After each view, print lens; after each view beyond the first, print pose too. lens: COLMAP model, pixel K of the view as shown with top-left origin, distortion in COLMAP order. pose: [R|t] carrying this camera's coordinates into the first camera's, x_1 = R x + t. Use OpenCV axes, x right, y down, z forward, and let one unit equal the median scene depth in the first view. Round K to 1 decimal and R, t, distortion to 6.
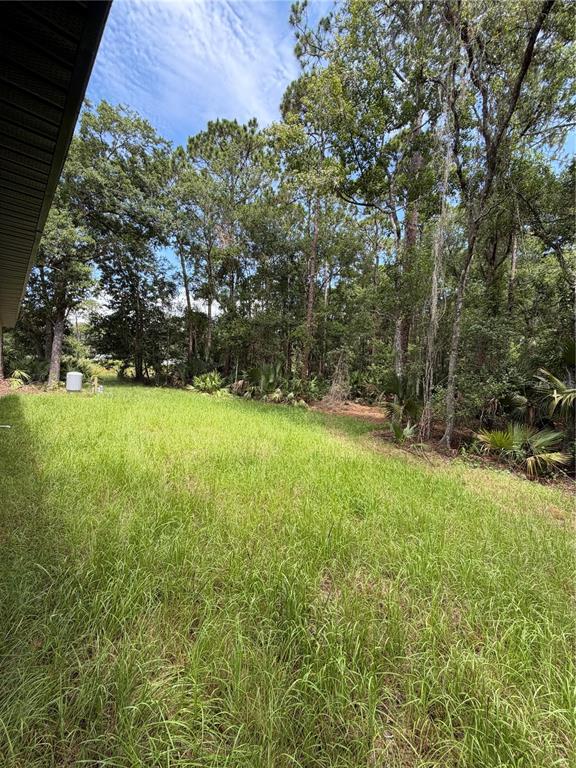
lens RADIAL K [[305.8, 0, 289.2], [0, 305.8, 379.9], [0, 0, 1]] dist [0.000803, -0.000292]
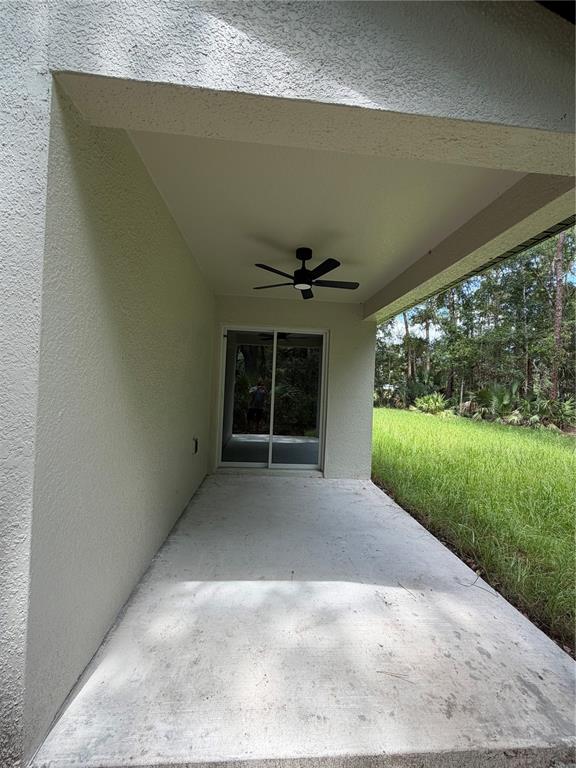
lens RADIAL K [[305.8, 0, 286.2], [0, 305.8, 382.0], [0, 0, 1]] dist [0.000803, -0.000292]
pose [[0.786825, -0.036758, -0.616081, -0.009894], [-0.009916, 0.997343, -0.072170, 0.014852], [0.617097, 0.062894, 0.784370, -0.125283]]
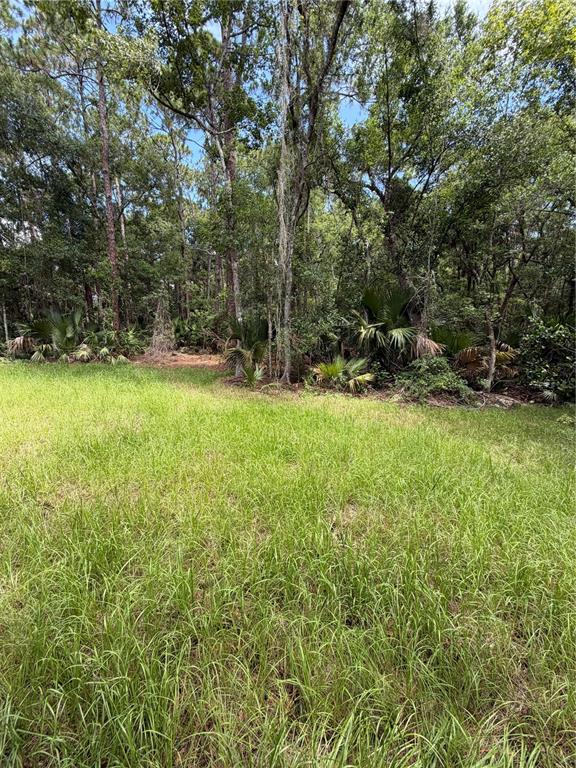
lens RADIAL K [[305.8, 0, 287.6], [0, 305.8, 380.1], [0, 0, 1]] dist [0.000803, -0.000292]
pose [[0.816075, -0.149917, 0.558164, -0.056422], [0.051968, 0.980894, 0.187476, -0.001462], [-0.575605, -0.123988, 0.808273, 0.040101]]
